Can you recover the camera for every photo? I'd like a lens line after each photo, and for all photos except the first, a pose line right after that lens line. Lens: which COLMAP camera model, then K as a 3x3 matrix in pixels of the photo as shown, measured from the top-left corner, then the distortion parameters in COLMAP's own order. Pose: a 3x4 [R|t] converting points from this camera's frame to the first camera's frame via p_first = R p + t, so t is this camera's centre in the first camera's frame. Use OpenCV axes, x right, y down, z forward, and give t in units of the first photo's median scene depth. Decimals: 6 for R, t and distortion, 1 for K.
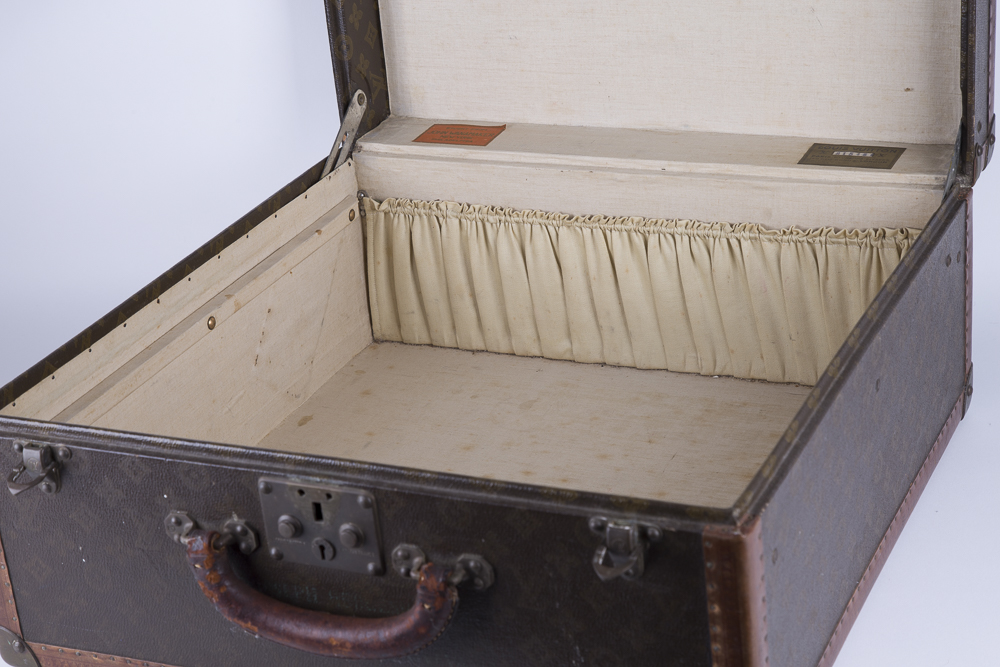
lens RADIAL K [[2153.4, 0, 500.0], [0, 2153.4, 333.5], [0, 0, 1]] dist [0.358263, -0.269313]
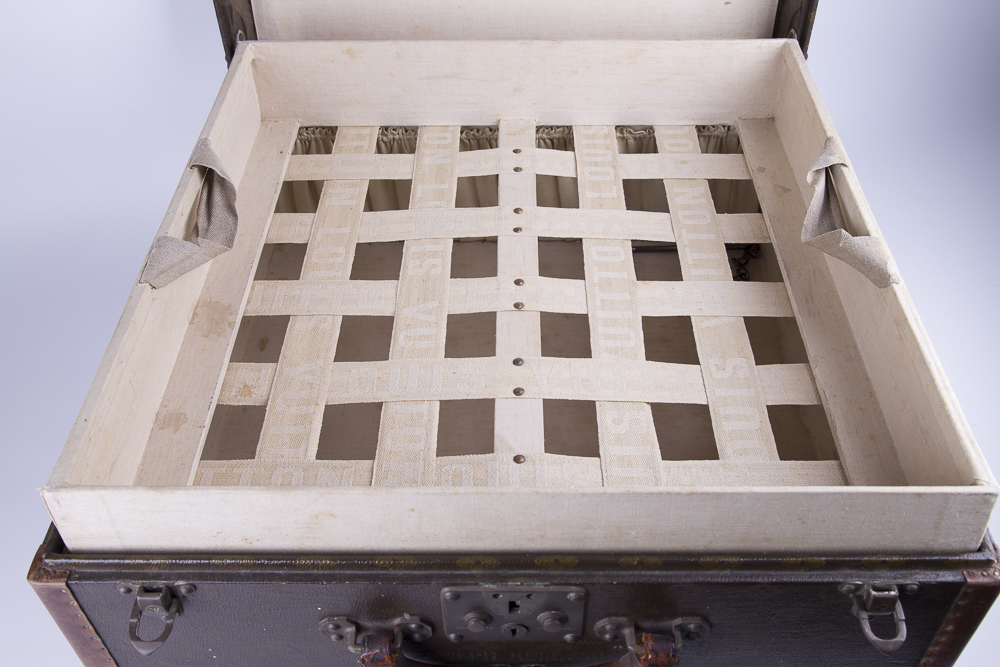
lens RADIAL K [[959.6, 0, 500.0], [0, 959.6, 333.5], [0, 0, 1]] dist [-0.016123, -0.005145]
pose [[0.907282, -0.217111, 0.360142, -0.169724], [0.092196, 0.938275, 0.333376, -0.131268], [-0.410292, -0.269262, 0.871297, 0.543673]]
